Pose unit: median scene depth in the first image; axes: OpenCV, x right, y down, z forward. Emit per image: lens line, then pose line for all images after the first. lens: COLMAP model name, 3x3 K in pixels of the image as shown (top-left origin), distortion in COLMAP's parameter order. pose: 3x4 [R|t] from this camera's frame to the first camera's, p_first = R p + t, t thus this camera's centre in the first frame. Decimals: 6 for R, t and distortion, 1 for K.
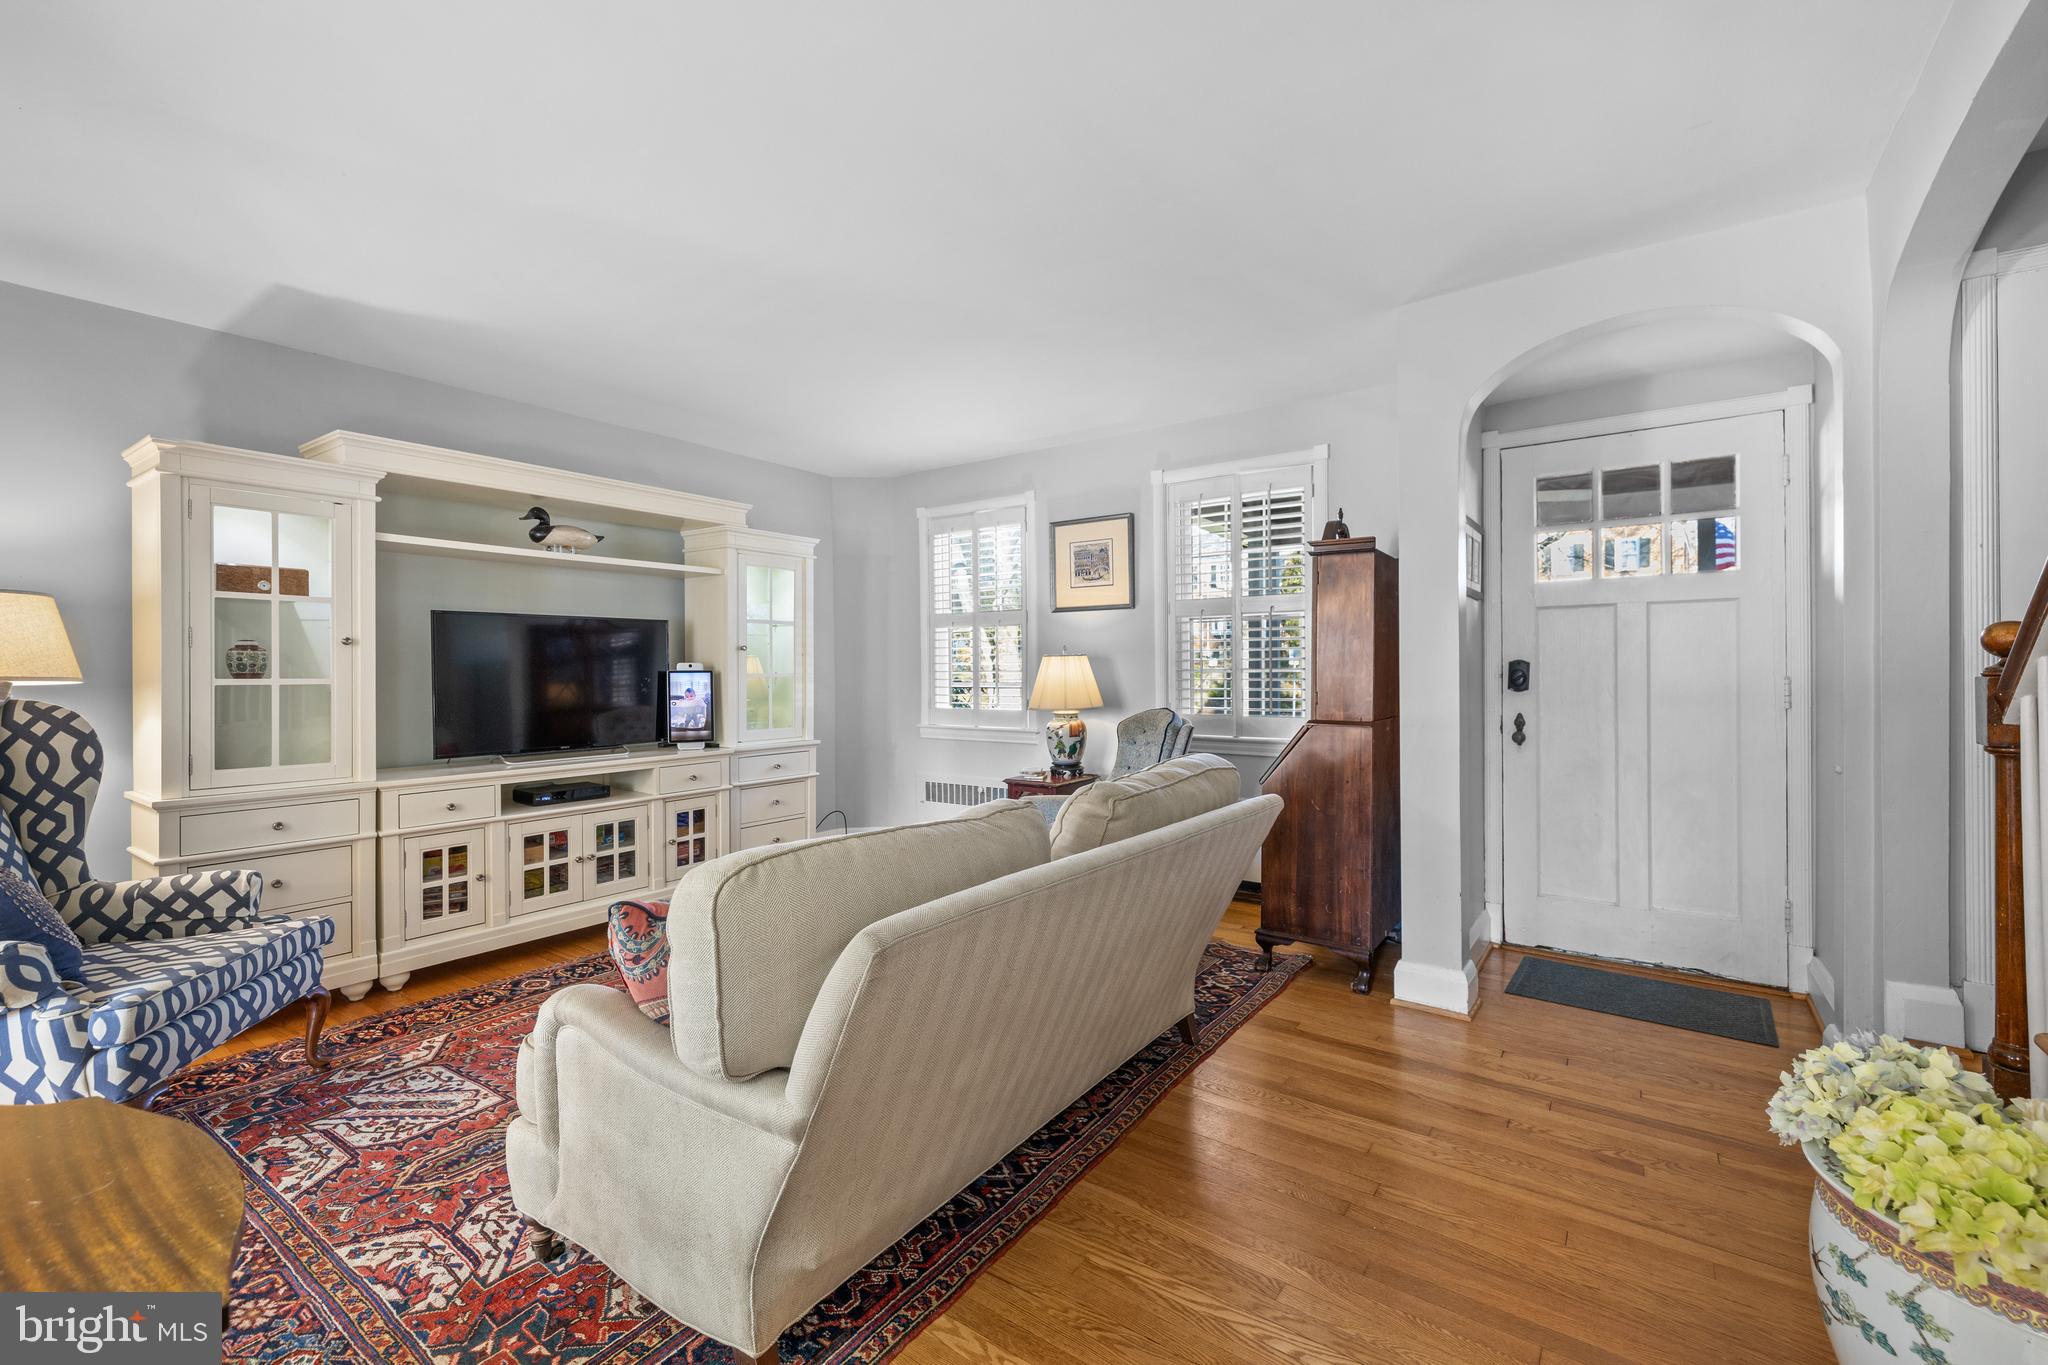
lens RADIAL K [[862.8, 0, 1005.1], [0, 862.8, 666.2], [0, 0, 1]] dist [0.000995, 0.000248]
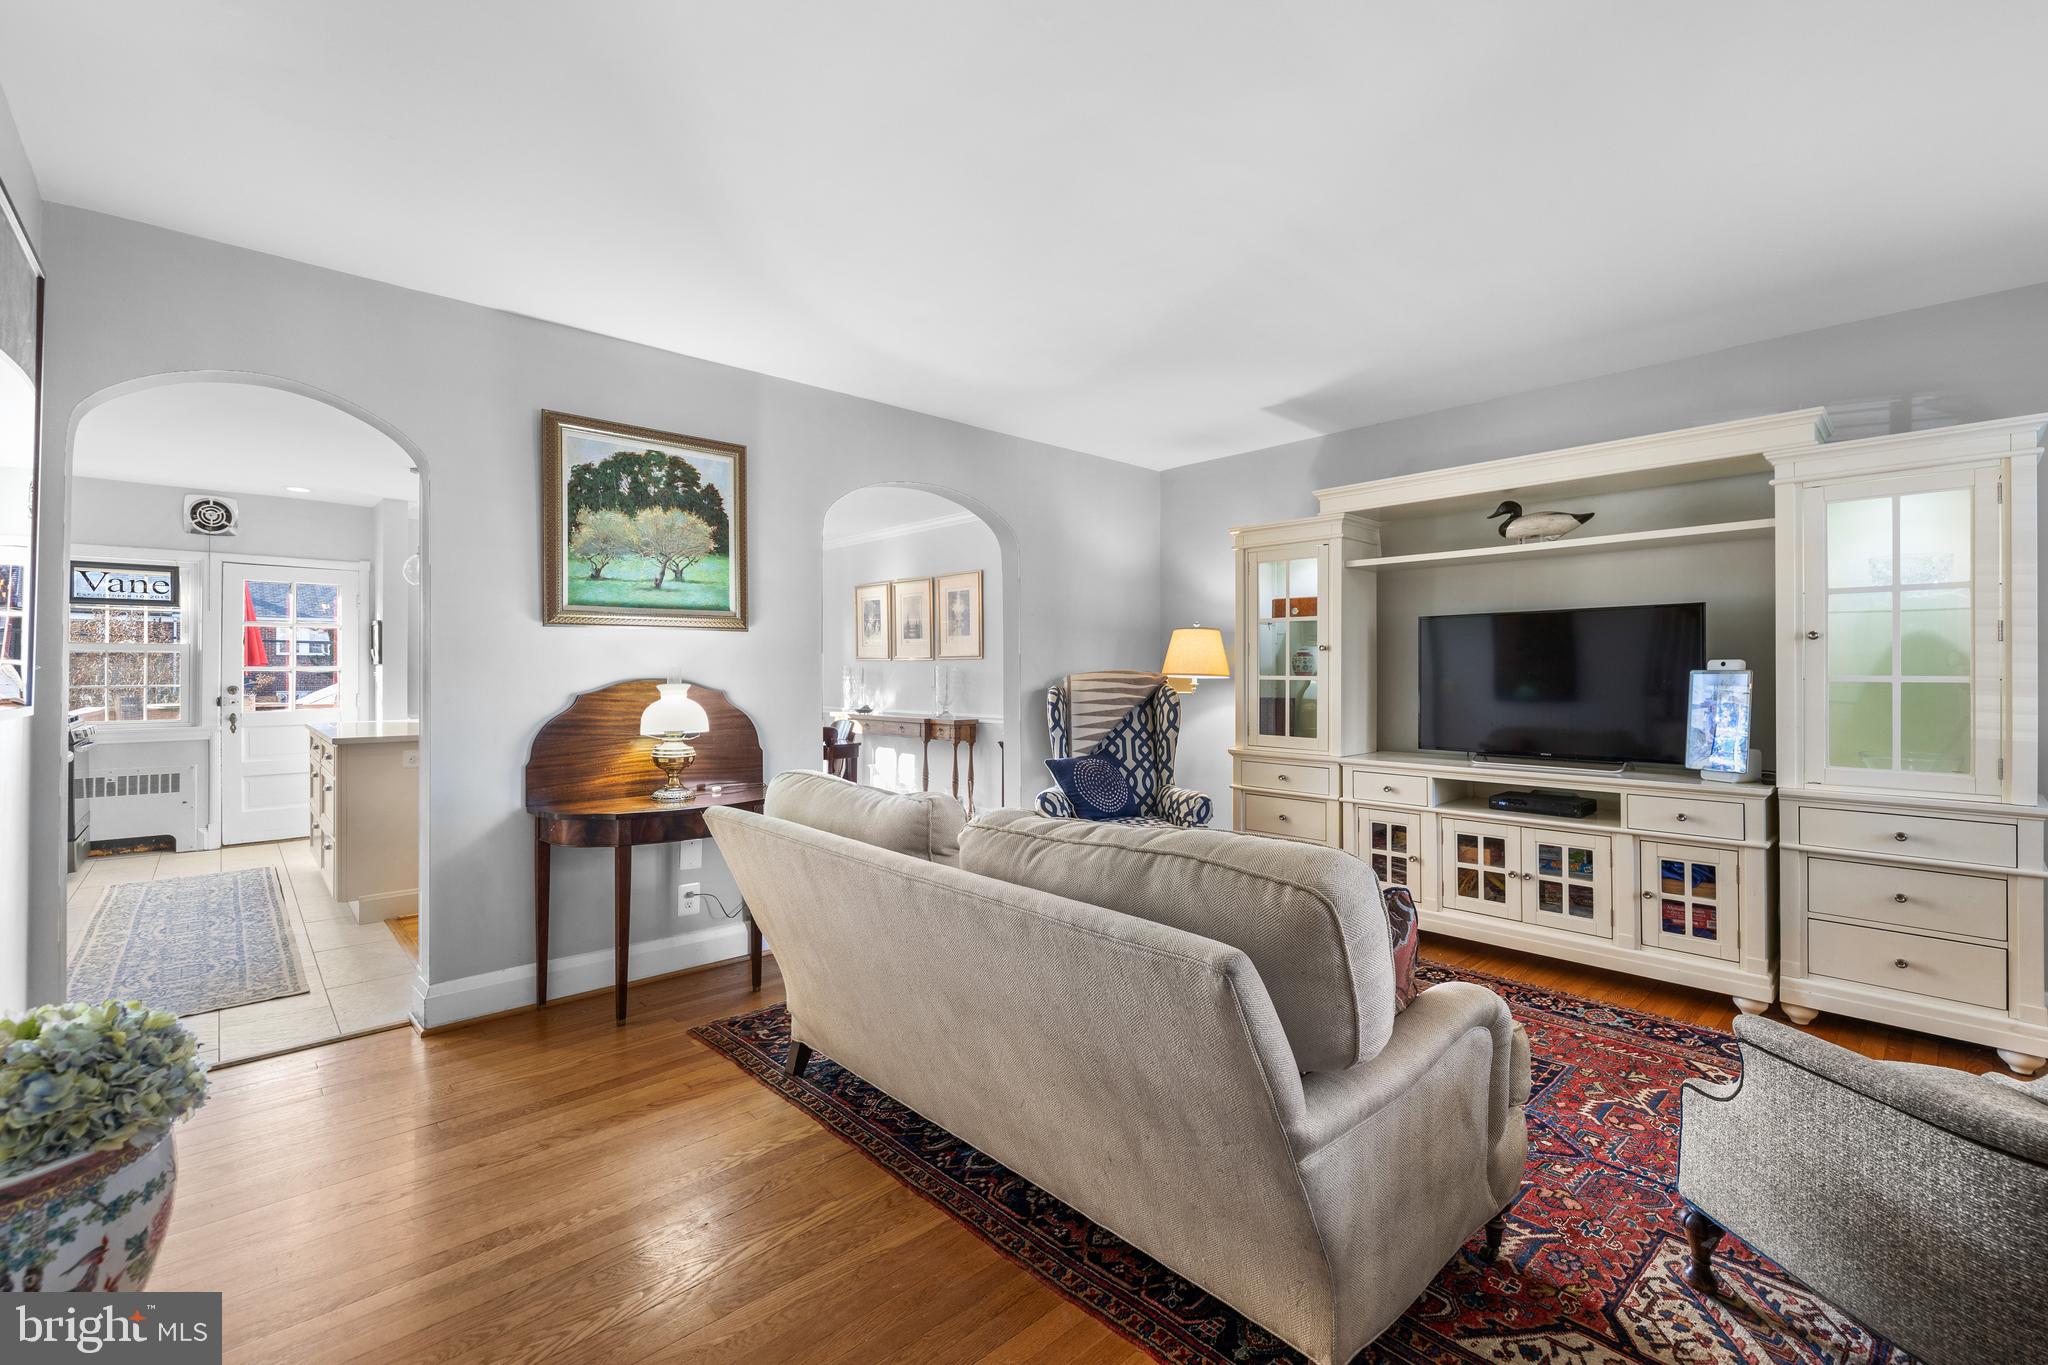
lens RADIAL K [[862.8, 0, 1005.1], [0, 862.8, 666.2], [0, 0, 1]] dist [0.000995, 0.000248]
pose [[-0.192306, -0.000031, -0.981335, 0.614141], [0.007652, 0.999970, -0.001531, -0.003046], [0.981305, -0.007804, -0.192300, 0.757675]]
